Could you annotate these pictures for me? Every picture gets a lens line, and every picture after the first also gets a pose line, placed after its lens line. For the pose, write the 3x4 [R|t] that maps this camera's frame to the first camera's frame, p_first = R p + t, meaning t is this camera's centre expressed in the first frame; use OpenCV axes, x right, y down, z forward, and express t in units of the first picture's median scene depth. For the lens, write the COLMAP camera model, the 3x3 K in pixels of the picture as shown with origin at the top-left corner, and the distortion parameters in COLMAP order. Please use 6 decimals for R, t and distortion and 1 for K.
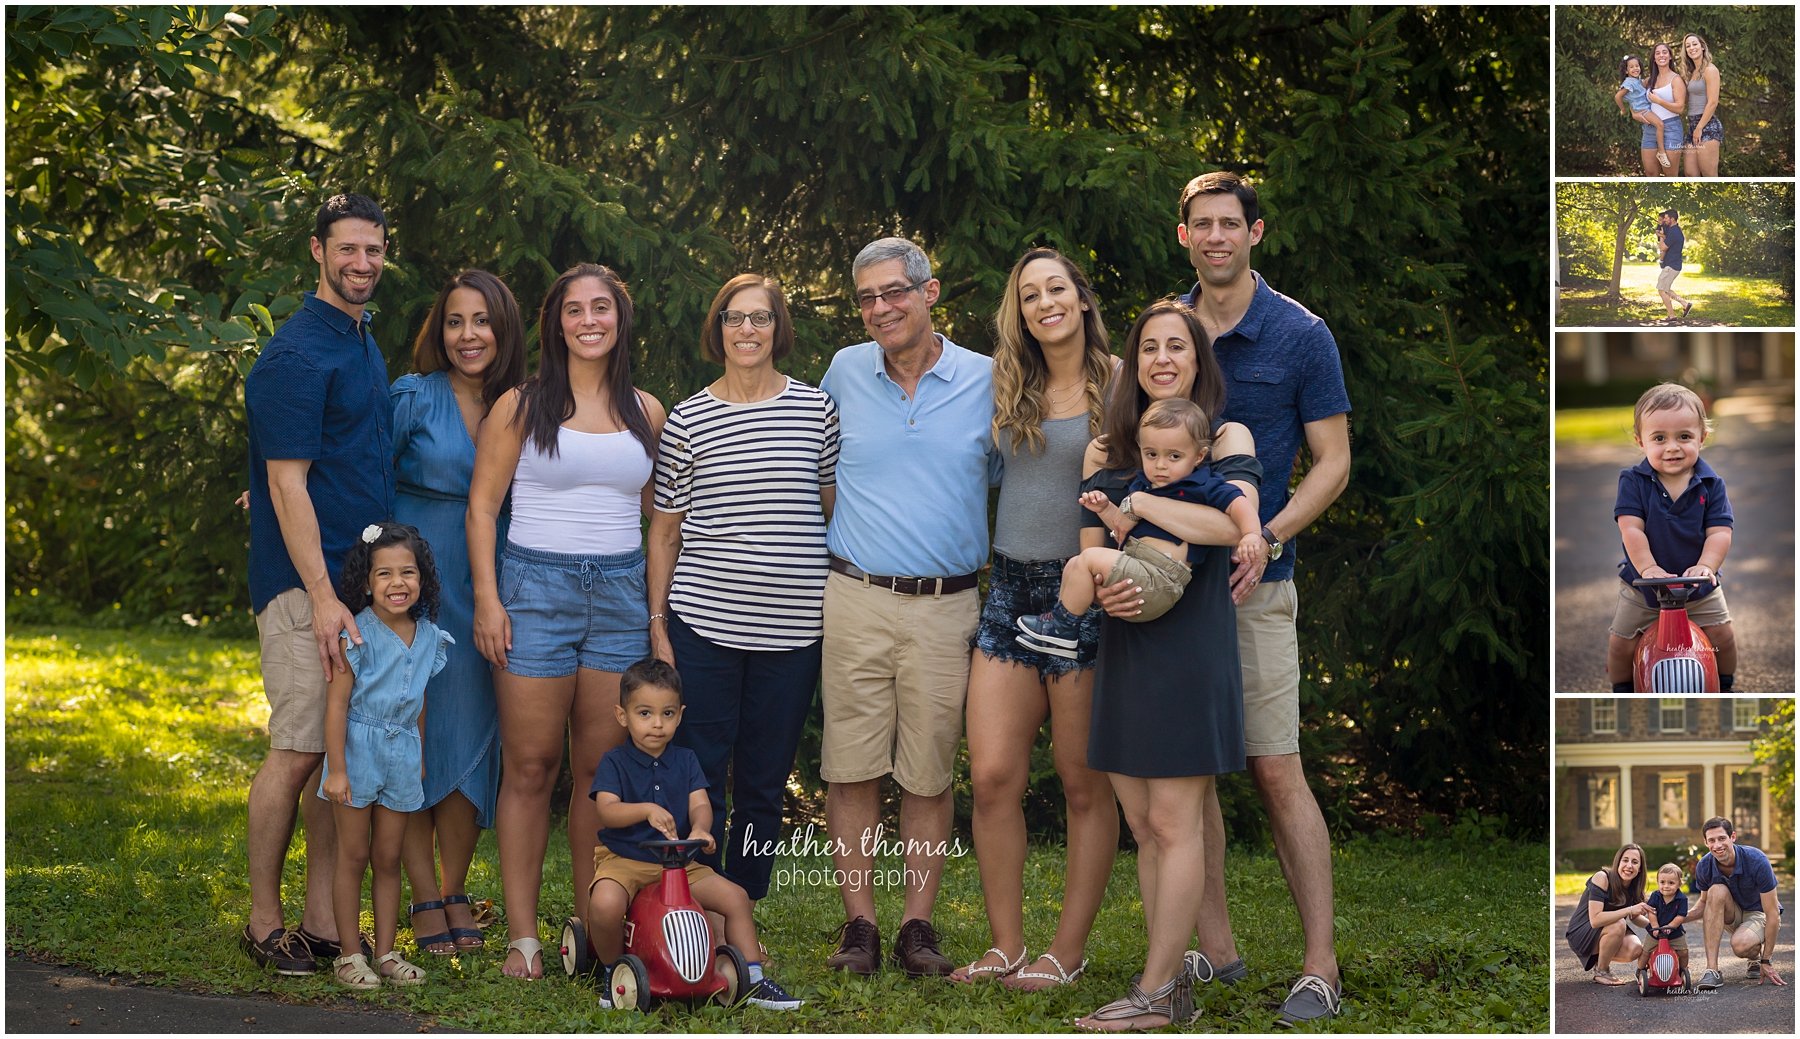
lens RADIAL K [[4388.7, 0, 900.2], [0, 4388.7, 518.4], [0, 0, 1]] dist [-0.293483, 0.000000]
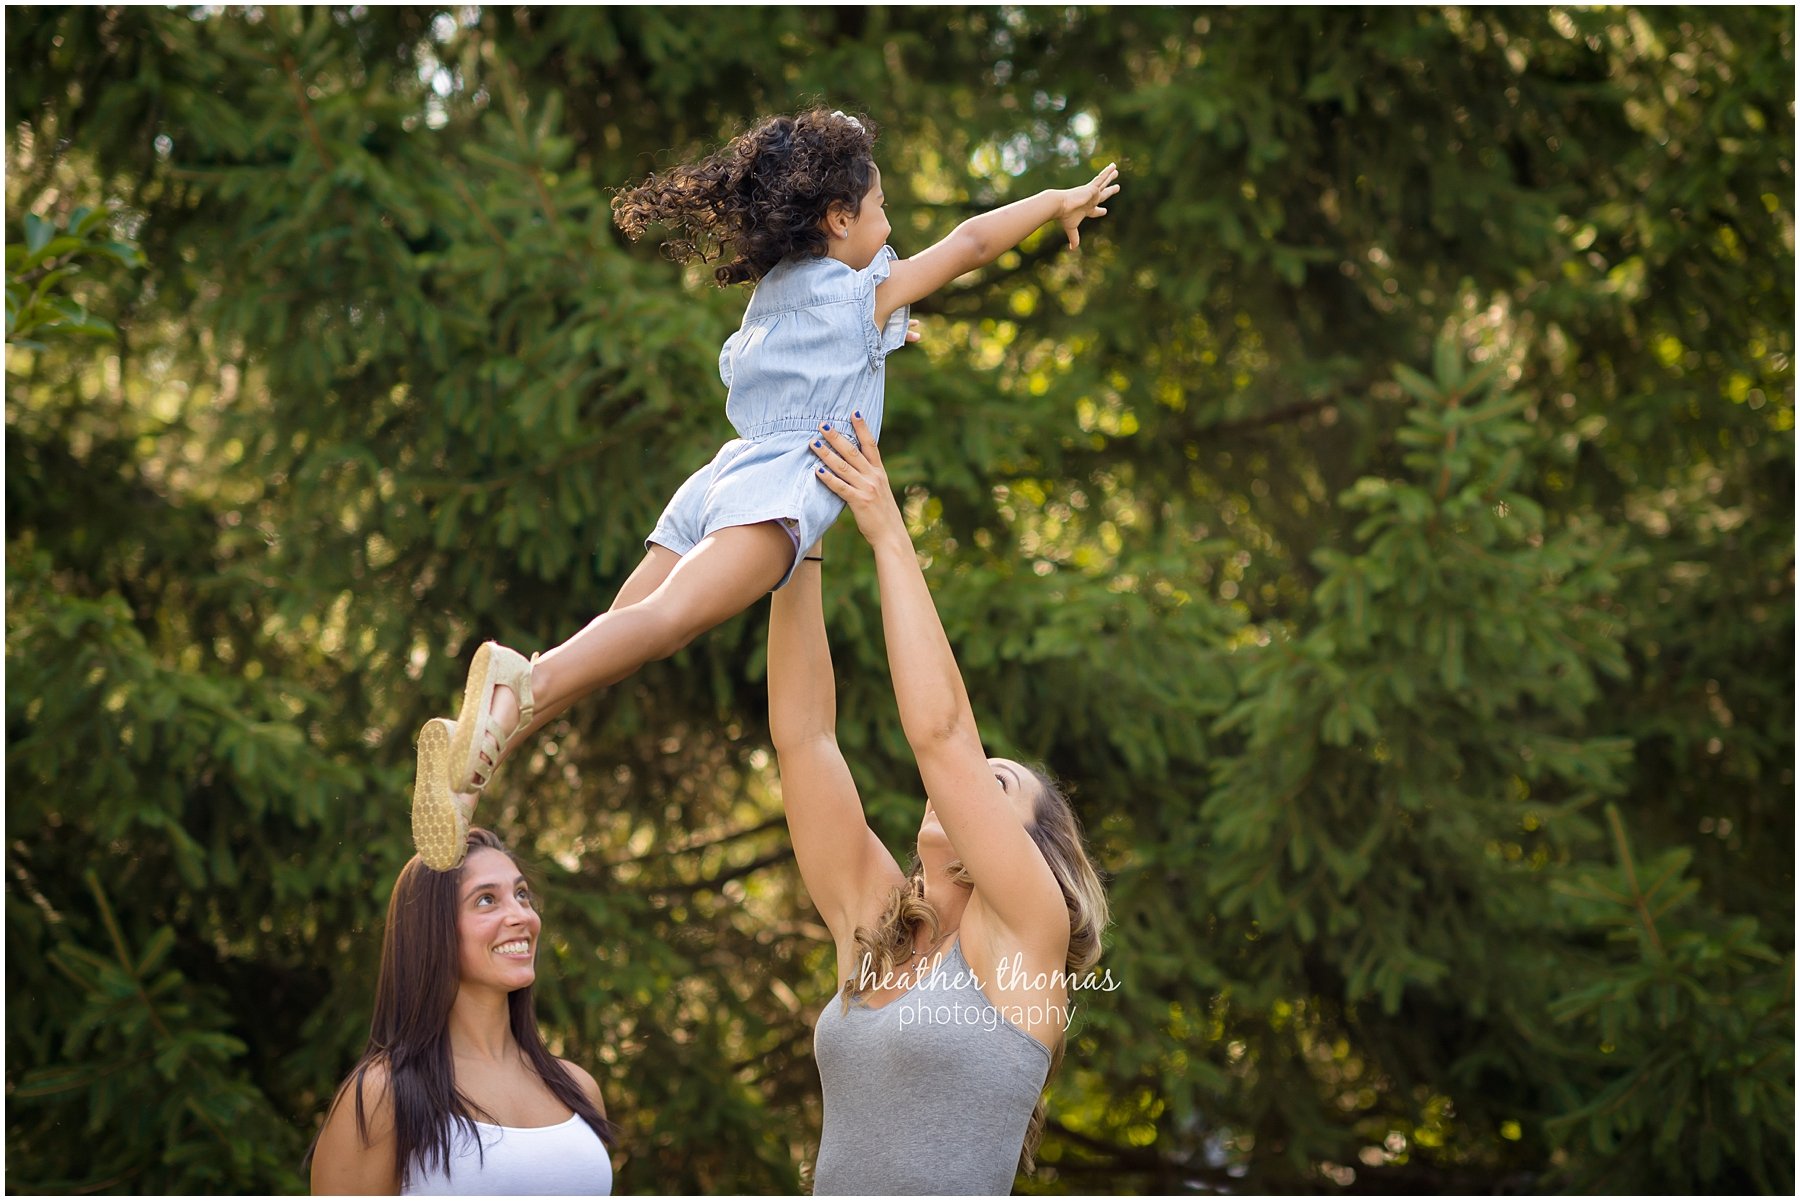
lens RADIAL K [[4425.5, 0, 899.4], [0, 4425.5, 600.8], [0, 0, 1]] dist [-0.111054, 0.000000]
pose [[0.996701, -0.058953, 0.055785, -0.012054], [0.064388, 0.992773, -0.101267, -0.020460], [-0.049412, 0.104525, 0.993294, 0.369124]]
